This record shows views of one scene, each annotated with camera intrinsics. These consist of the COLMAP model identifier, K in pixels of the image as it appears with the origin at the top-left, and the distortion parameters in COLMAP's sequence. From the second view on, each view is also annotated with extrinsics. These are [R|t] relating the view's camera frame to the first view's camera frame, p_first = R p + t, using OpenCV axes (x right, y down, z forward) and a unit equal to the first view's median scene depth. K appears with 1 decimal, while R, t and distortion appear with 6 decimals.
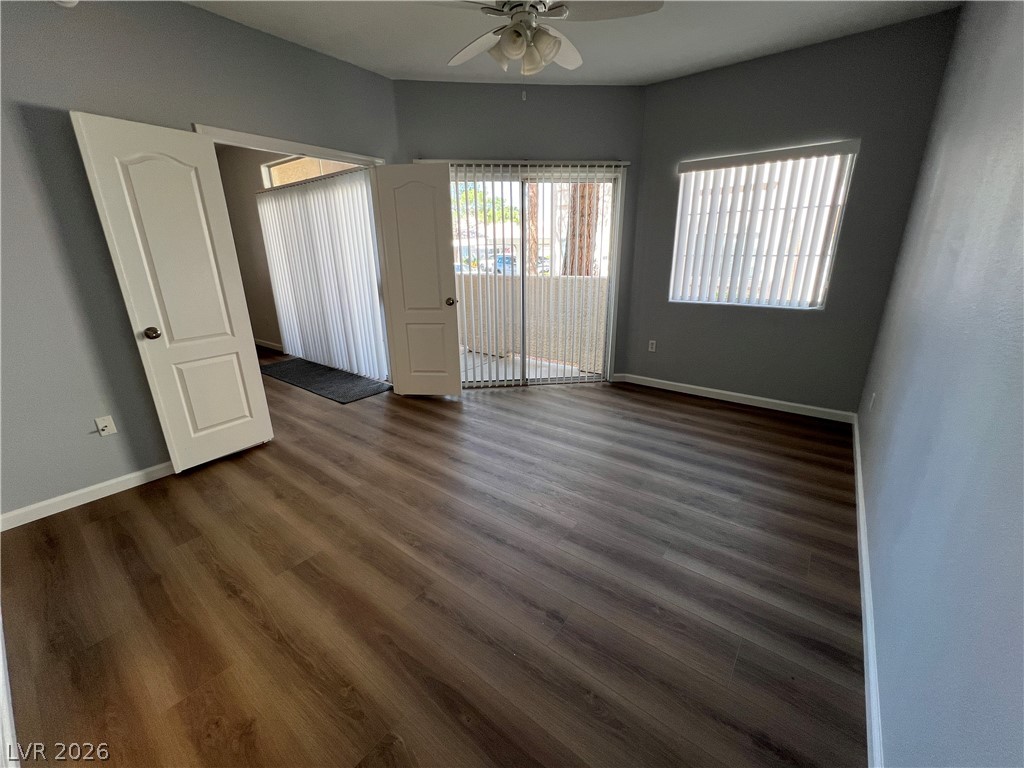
lens RADIAL K [[410.8, 0, 514.9], [0, 410.8, 379.9], [0, 0, 1]] dist [-0.001722, 0.000047]
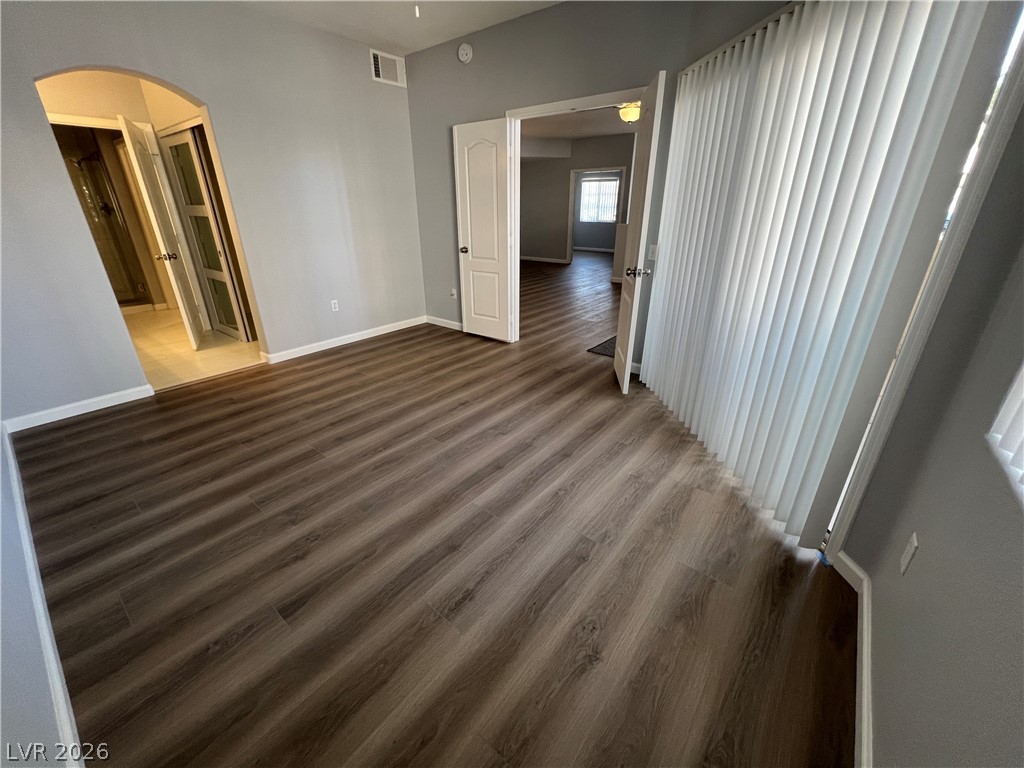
lens RADIAL K [[410.8, 0, 509.4], [0, 410.8, 382.7], [0, 0, 1]] dist [-0.001722, 0.000047]
pose [[-0.027138, 0.407927, -0.912611, 0.955913], [-0.297301, 0.868342, 0.396980, -0.372860], [0.954398, 0.282094, 0.097713, 1.159300]]
